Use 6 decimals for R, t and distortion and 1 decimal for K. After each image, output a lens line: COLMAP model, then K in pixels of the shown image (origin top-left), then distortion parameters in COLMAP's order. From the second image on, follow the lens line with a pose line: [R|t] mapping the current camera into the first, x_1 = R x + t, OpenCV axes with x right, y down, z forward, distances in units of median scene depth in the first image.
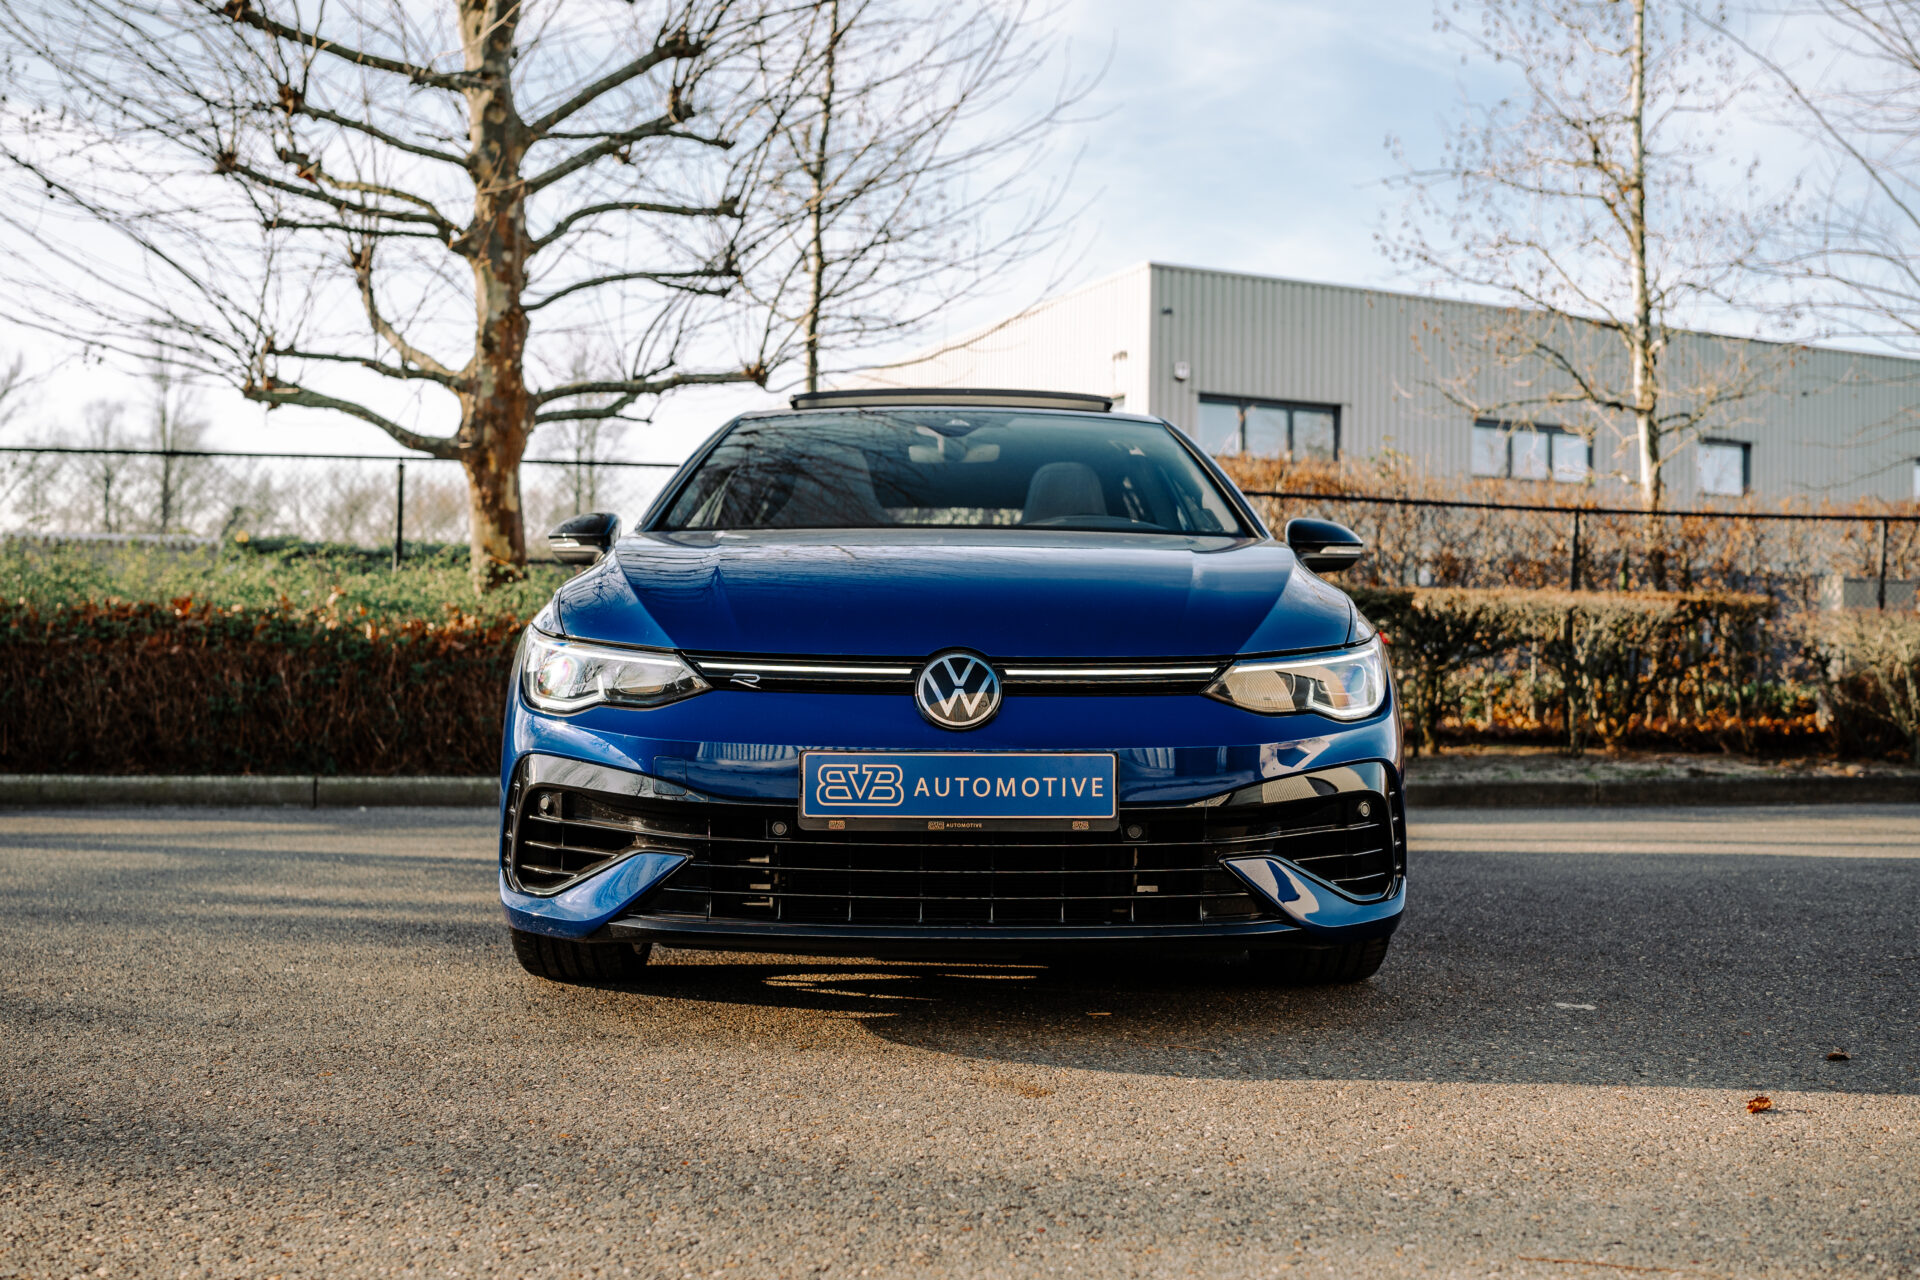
lens RADIAL K [[1866.8, 0, 970.8], [0, 1866.8, 645.4], [0, 0, 1]] dist [-0.194118, 0.233210]
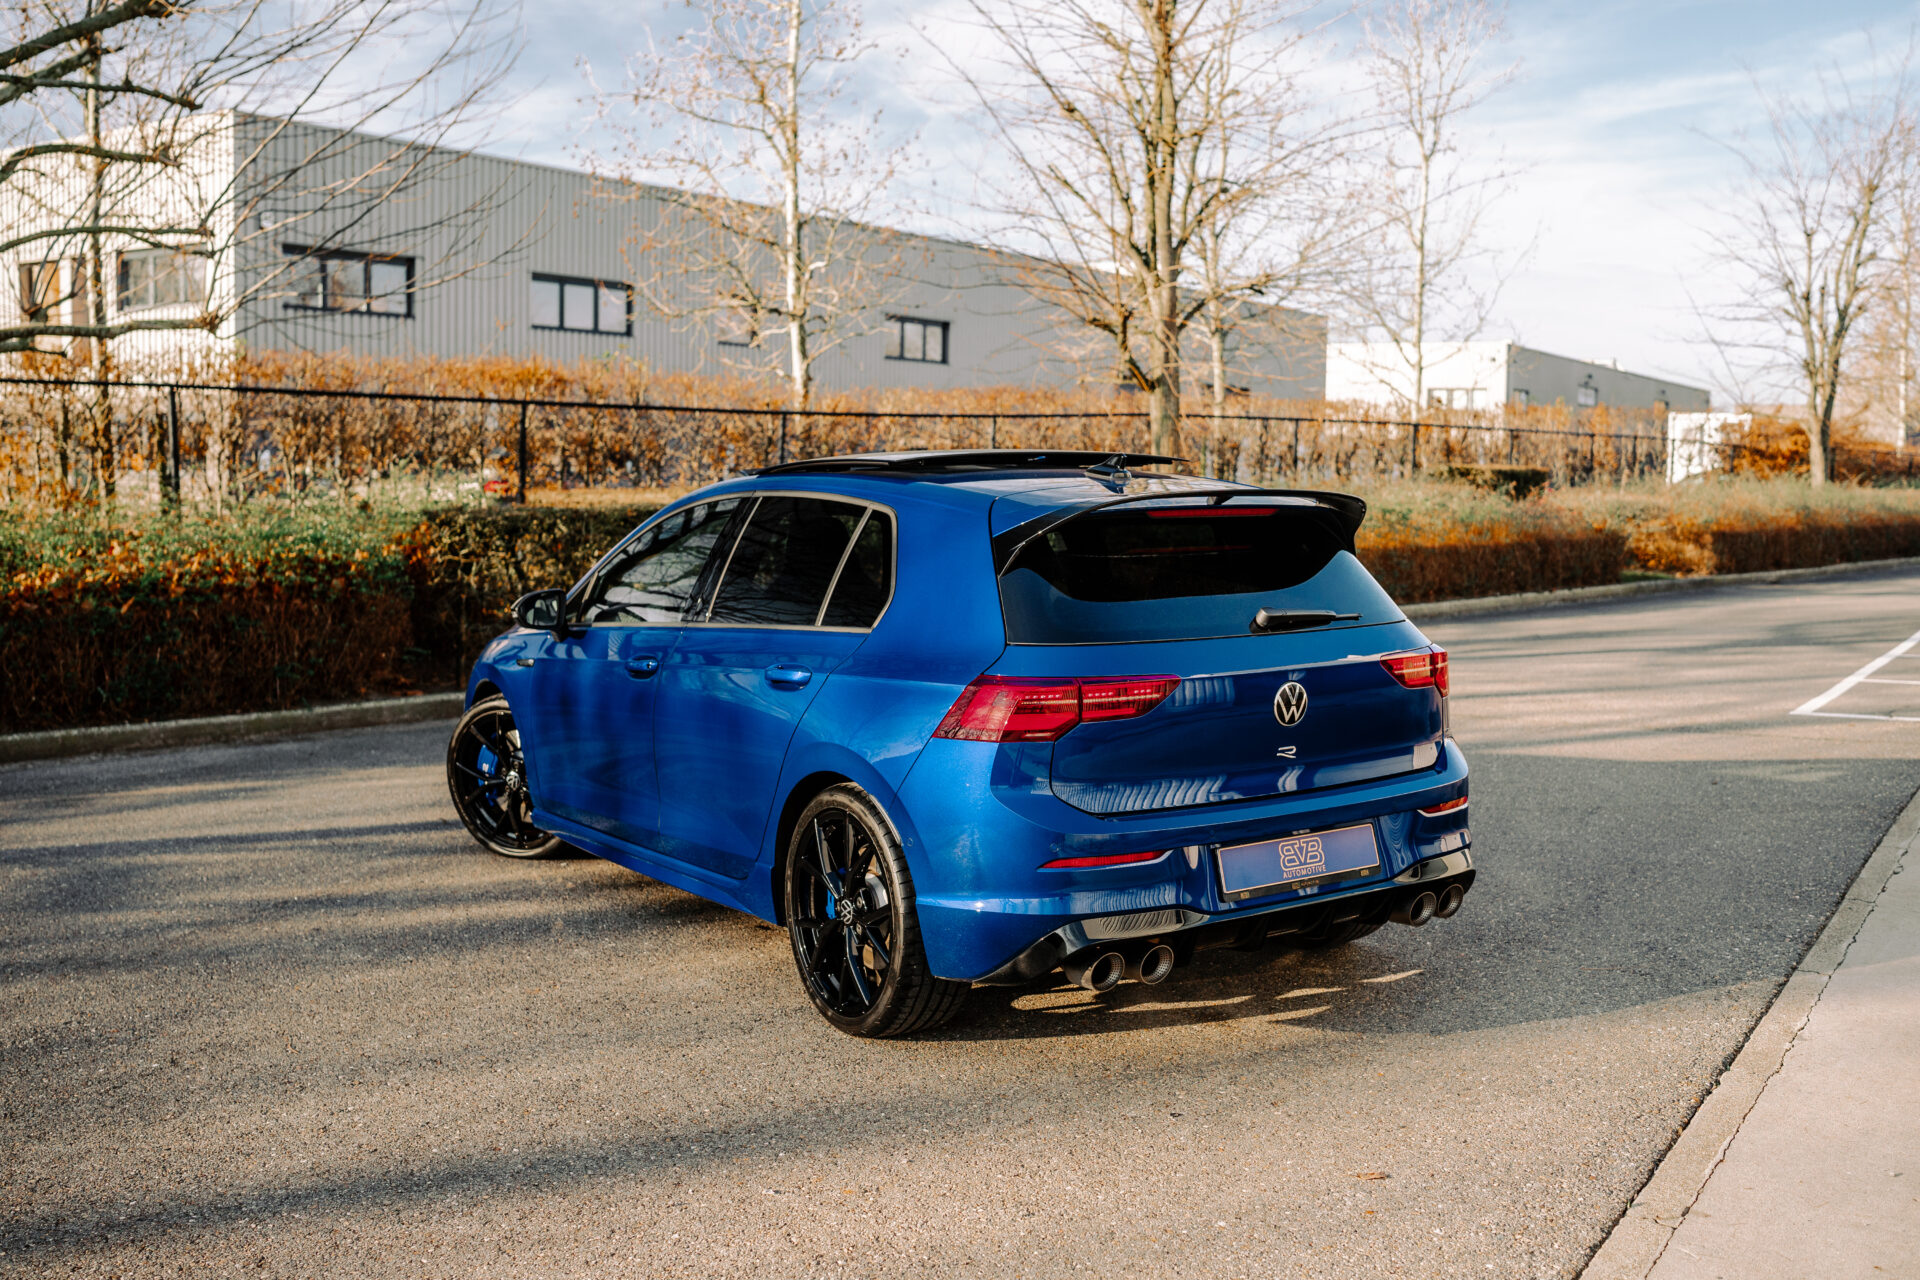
lens RADIAL K [[1830.3, 0, 970.3], [0, 1830.3, 646.6], [0, 0, 1]] dist [-0.184450, 0.219819]
pose [[0.832793, -0.061559, 0.550151, -0.326829], [-0.000979, 0.993633, 0.112665, -0.076482], [-0.553584, -0.094365, 0.827430, -0.109507]]
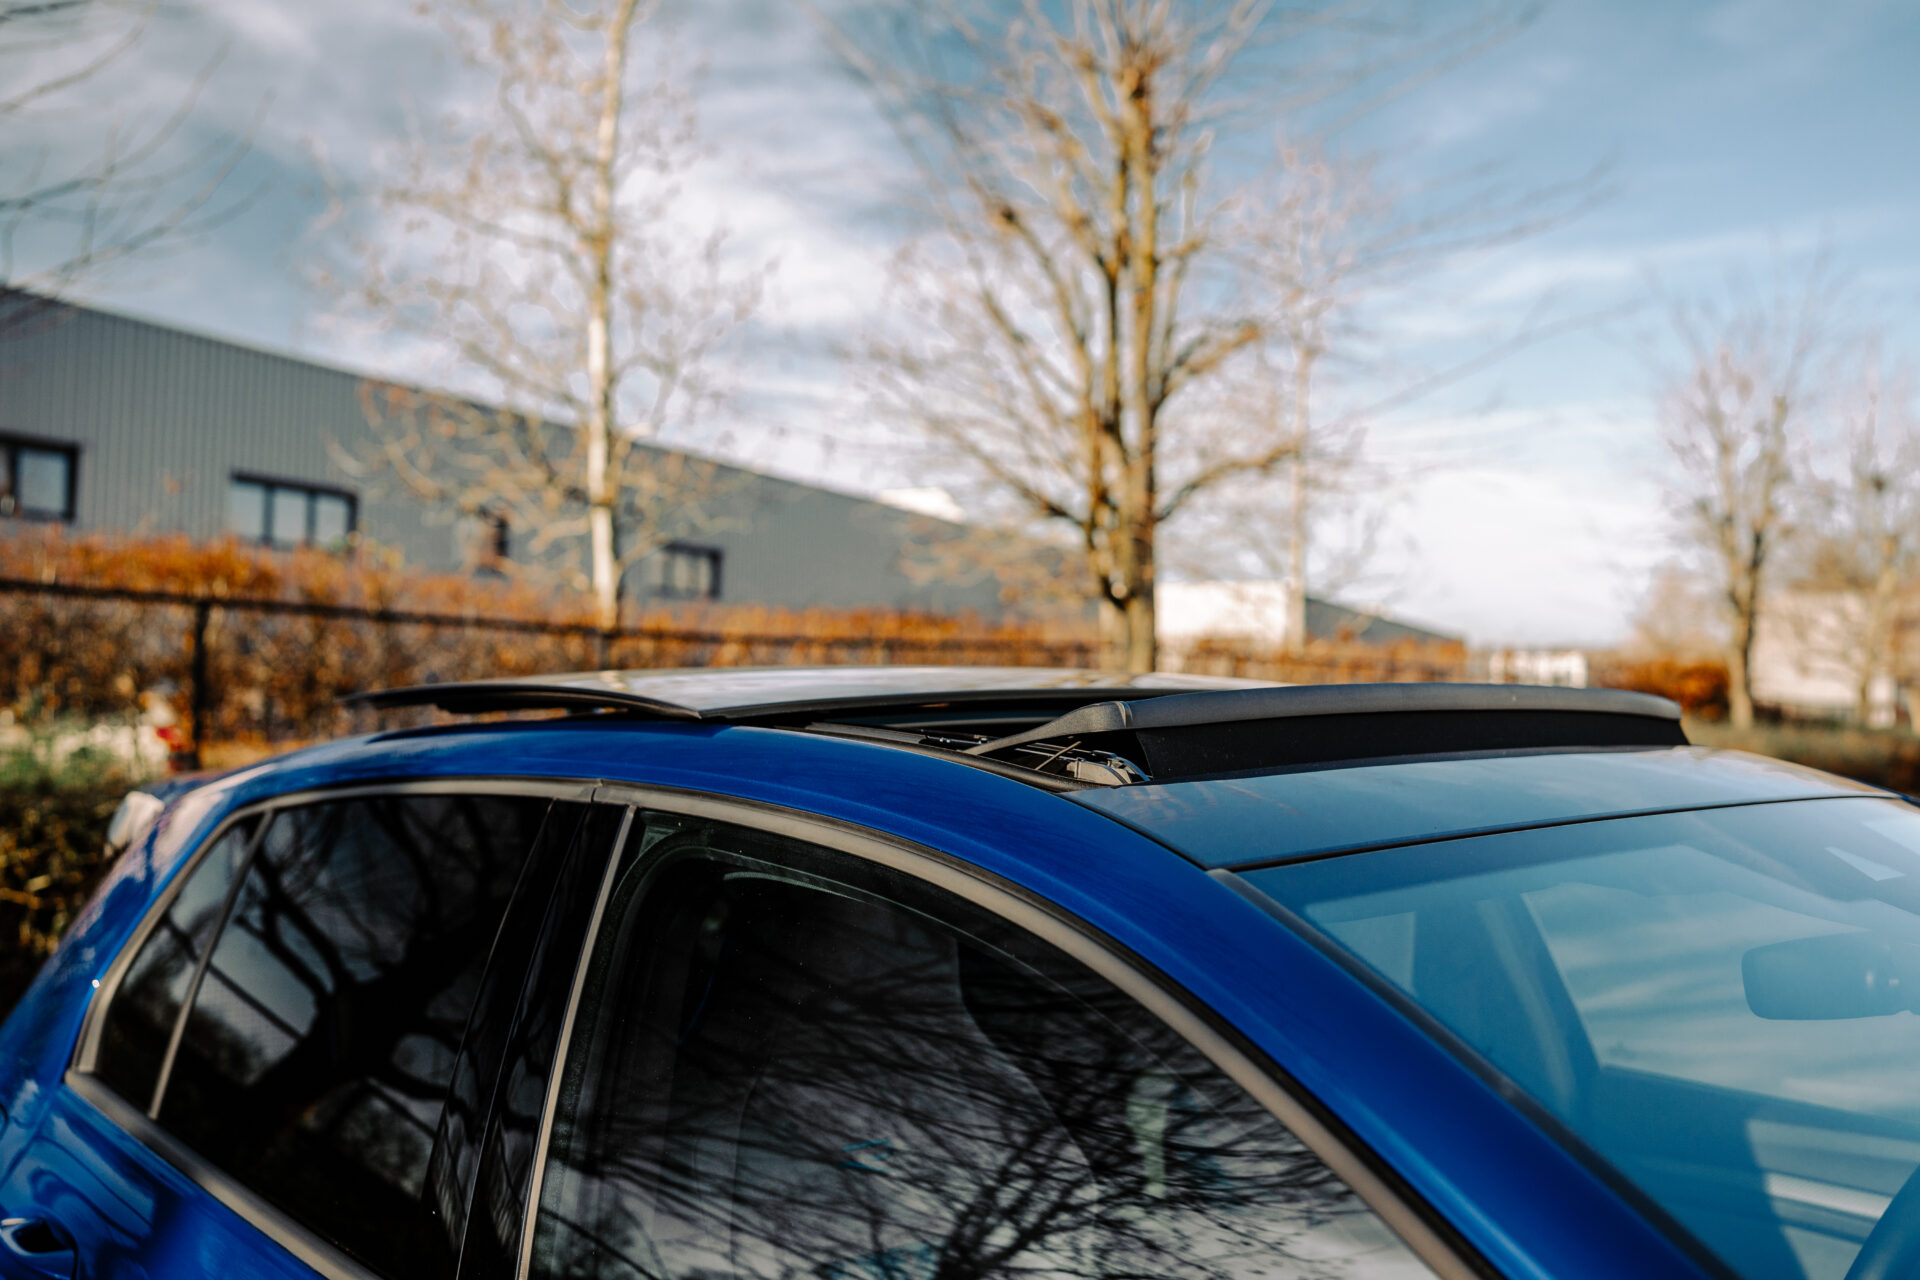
lens RADIAL K [[1830.3, 0, 970.3], [0, 1830.3, 646.6], [0, 0, 1]] dist [-0.184450, 0.219819]
pose [[0.736359, 0.019444, 0.676312, -0.129647], [-0.003984, 0.999694, -0.024404, -0.065159], [-0.676580, 0.015276, 0.736211, 0.408029]]
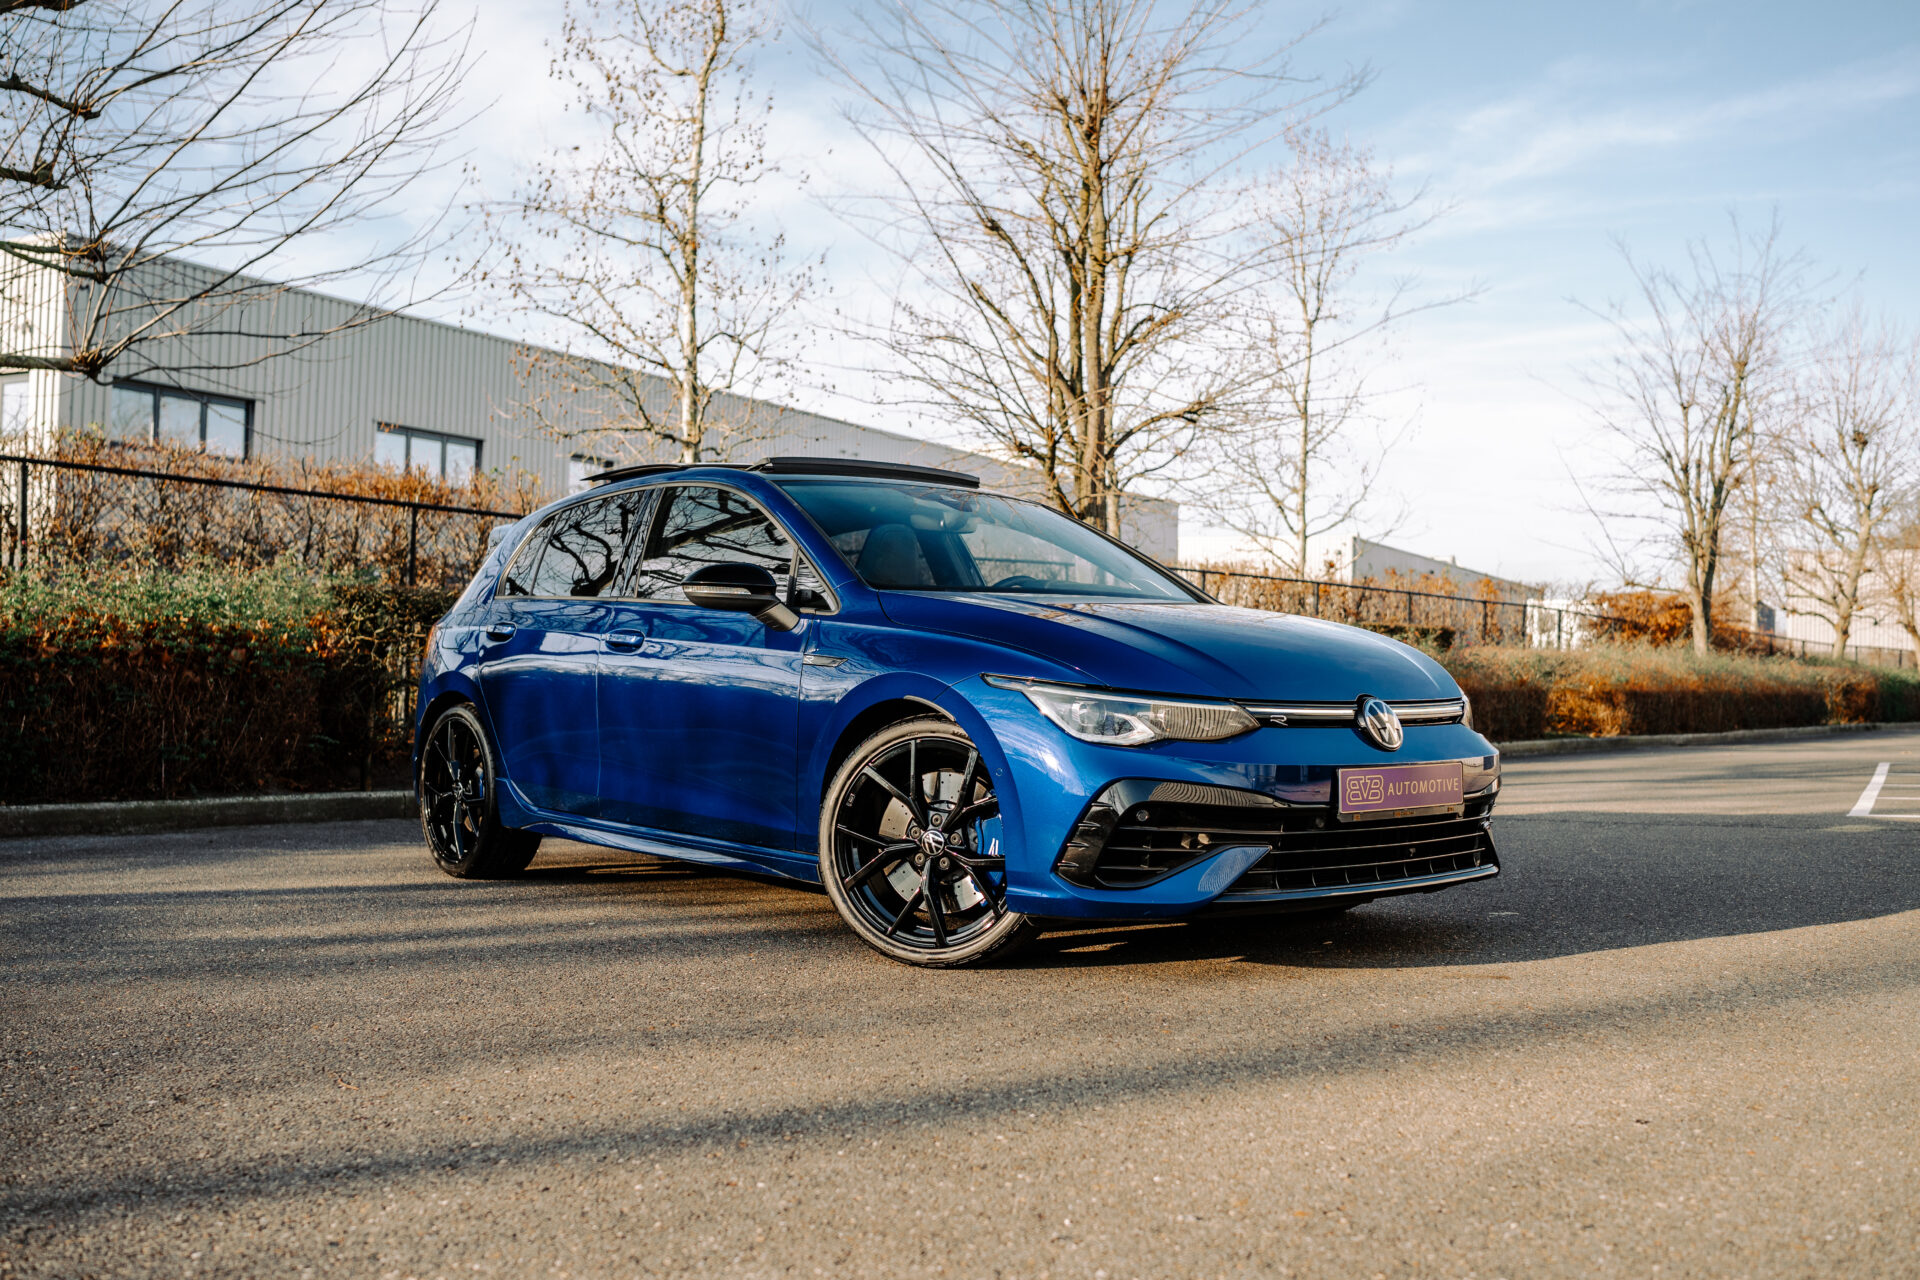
lens RADIAL K [[1866.8, 0, 970.8], [0, 1866.8, 645.4], [0, 0, 1]] dist [-0.194118, 0.233210]
pose [[0.773964, 0.011714, 0.633122, -0.346047], [-0.013899, 0.999902, -0.001509, -0.009336], [-0.633078, -0.007632, 0.774051, 0.017383]]
